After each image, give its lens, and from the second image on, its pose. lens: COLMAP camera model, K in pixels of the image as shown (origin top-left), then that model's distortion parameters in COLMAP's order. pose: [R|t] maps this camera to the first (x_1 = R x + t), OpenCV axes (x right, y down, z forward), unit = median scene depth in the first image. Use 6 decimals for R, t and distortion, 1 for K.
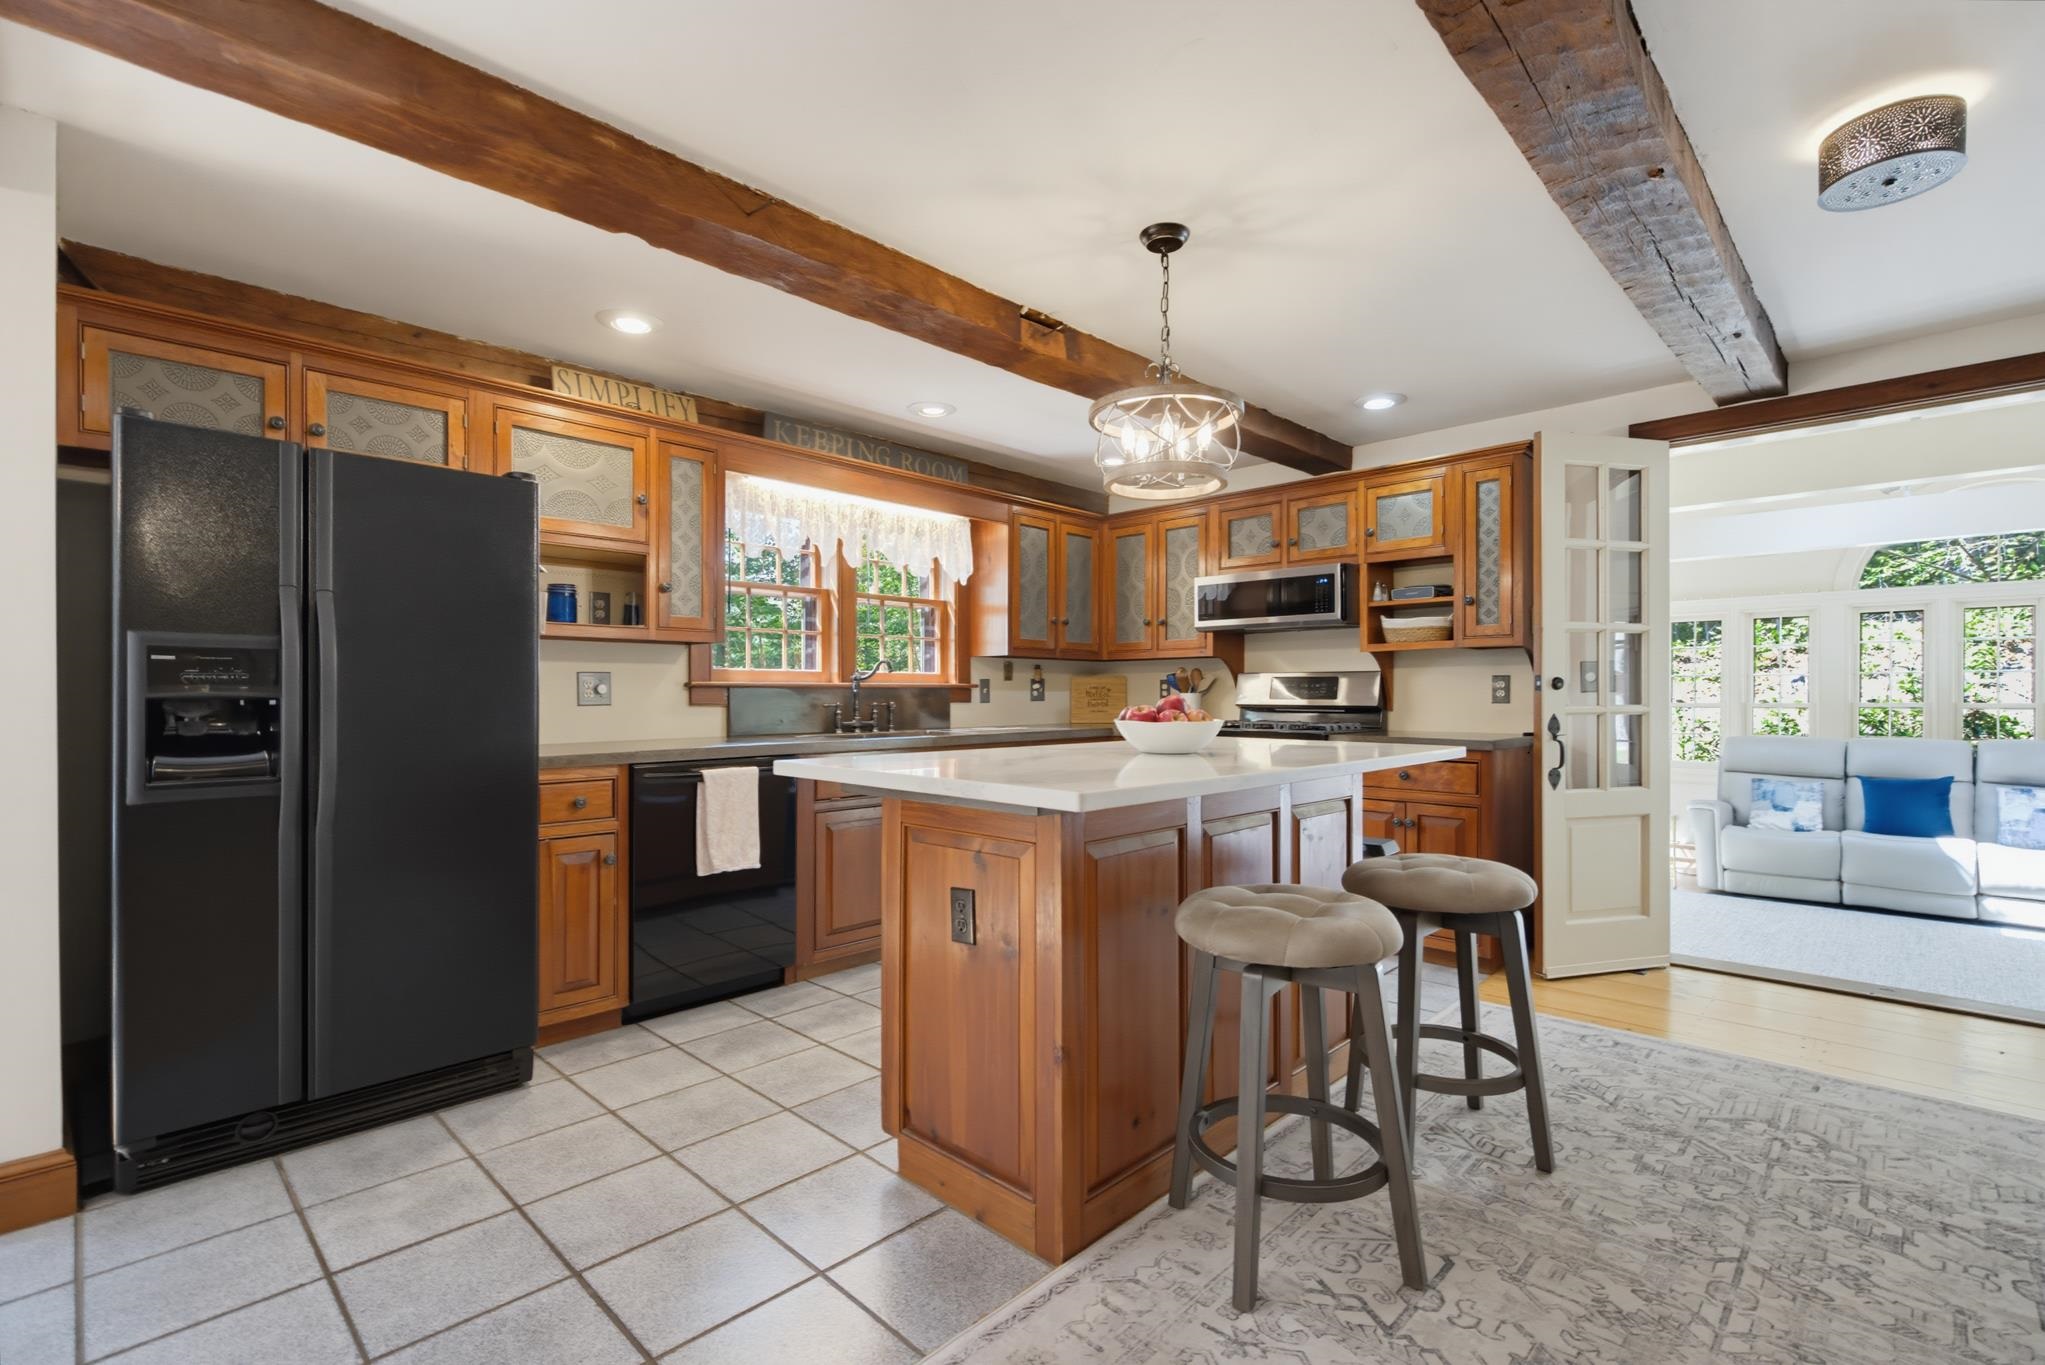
lens RADIAL K [[939.0, 0, 1017.7], [0, 939.0, 691.0], [0, 0, 1]] dist [0.000722, -0.002297]
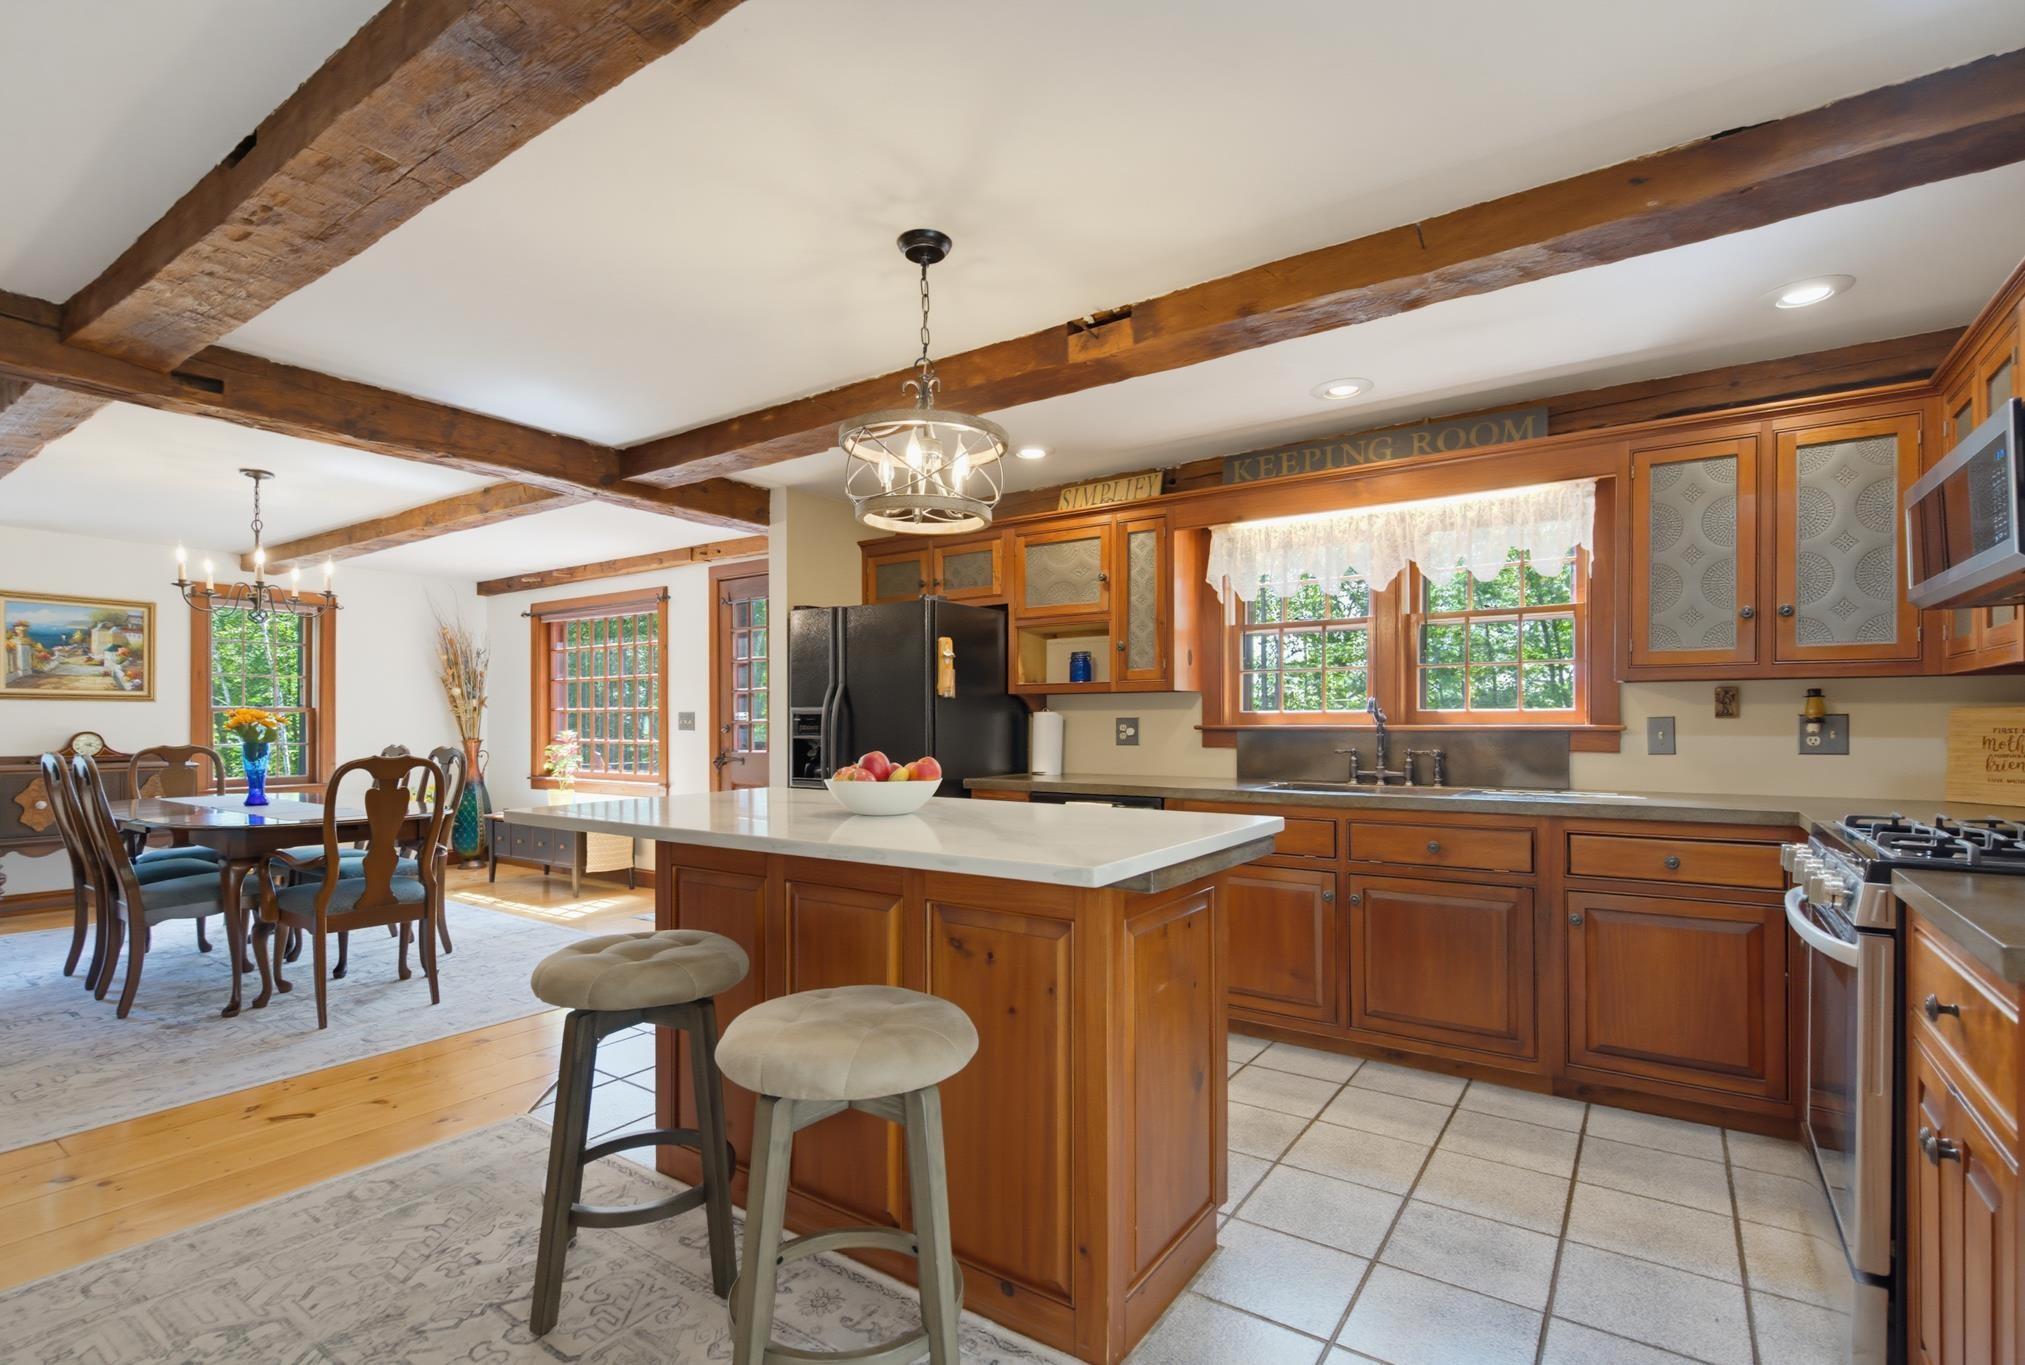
lens RADIAL K [[929.8, 0, 987.3], [0, 929.8, 715.4], [0, 0, 1]] dist [0.000722, -0.002297]
pose [[0.144780, -0.007099, -0.989438, 0.858921], [0.004799, 0.999968, -0.006473, -0.019535], [0.989452, -0.003811, 0.144810, 0.760234]]
